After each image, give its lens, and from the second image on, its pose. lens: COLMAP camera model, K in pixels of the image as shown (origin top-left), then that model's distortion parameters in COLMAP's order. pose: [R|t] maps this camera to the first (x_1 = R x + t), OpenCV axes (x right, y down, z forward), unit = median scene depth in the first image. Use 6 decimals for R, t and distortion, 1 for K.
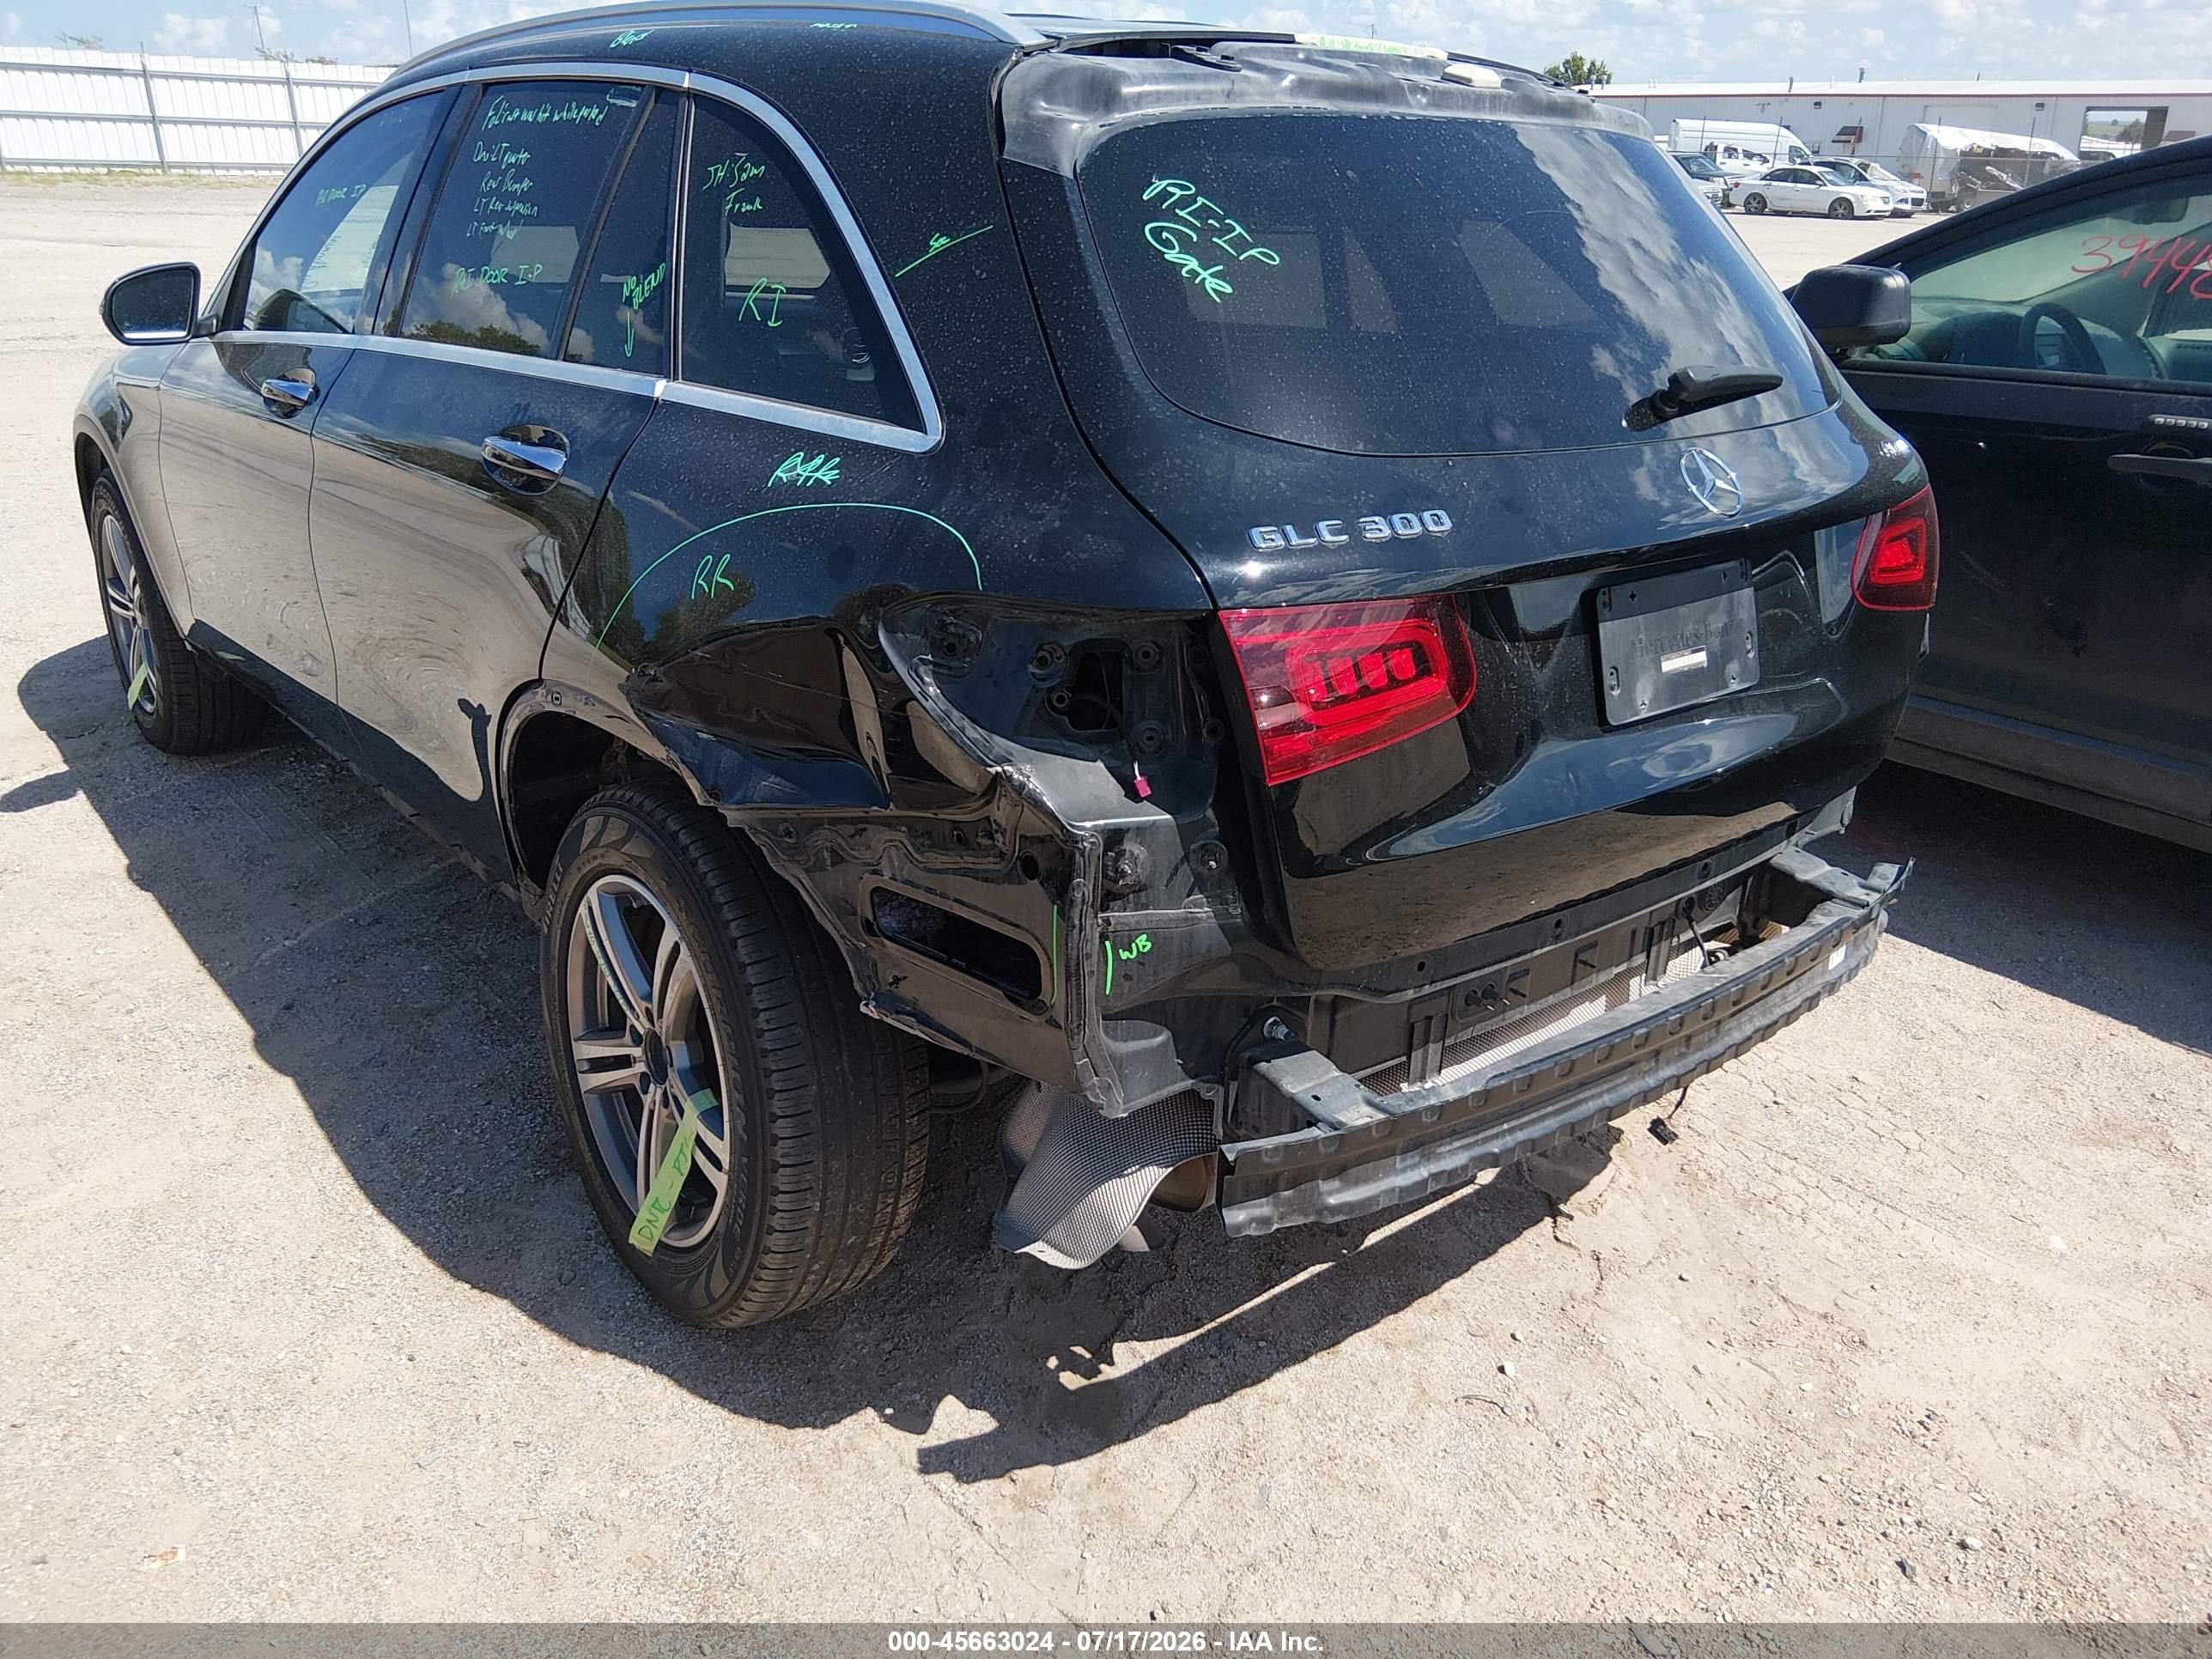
lens RADIAL K [[1778.4, 0, 1262.4], [0, 1778.4, 822.6], [0, 0, 1]] dist [0.092311, -0.089795]
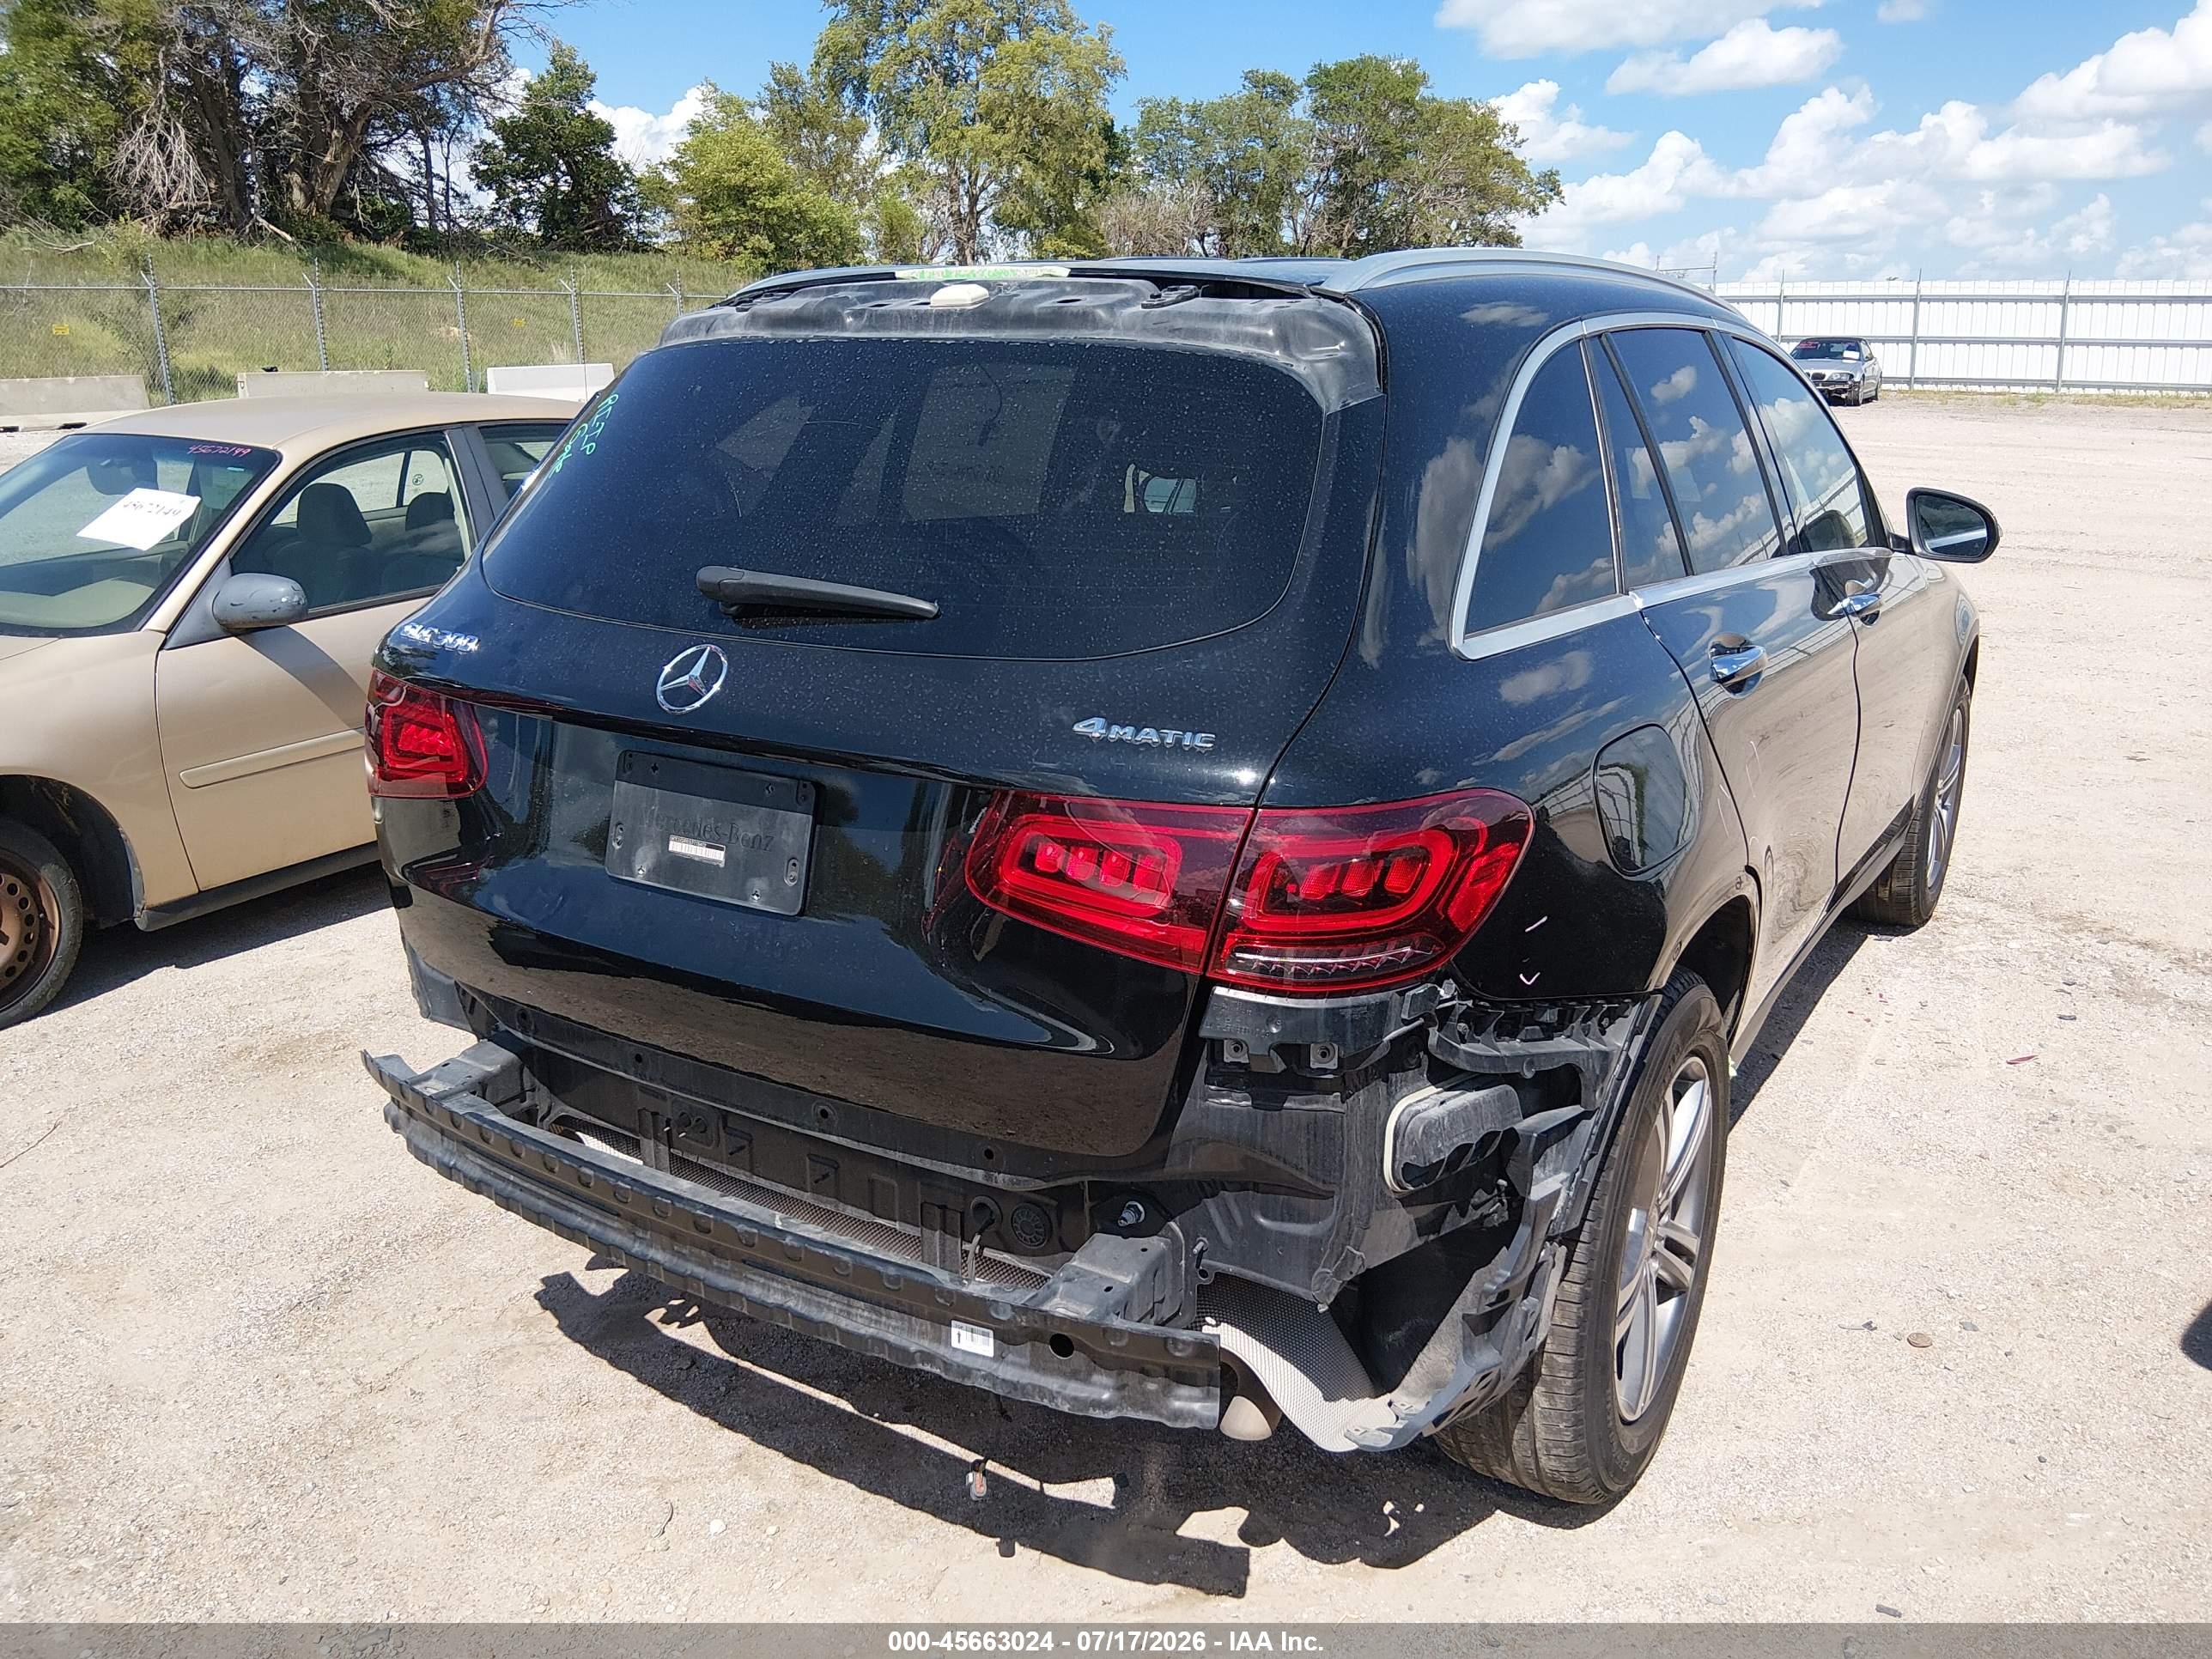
lens RADIAL K [[1875.1, 0, 1094.5], [0, 1875.1, 815.2], [0, 0, 1]] dist [0.055100, -0.138065]
pose [[0.220751, 0.206735, -0.953168, 1.330013], [-0.325302, 0.936924, 0.127873, -0.331554], [0.919482, 0.281839, 0.274078, 0.951119]]
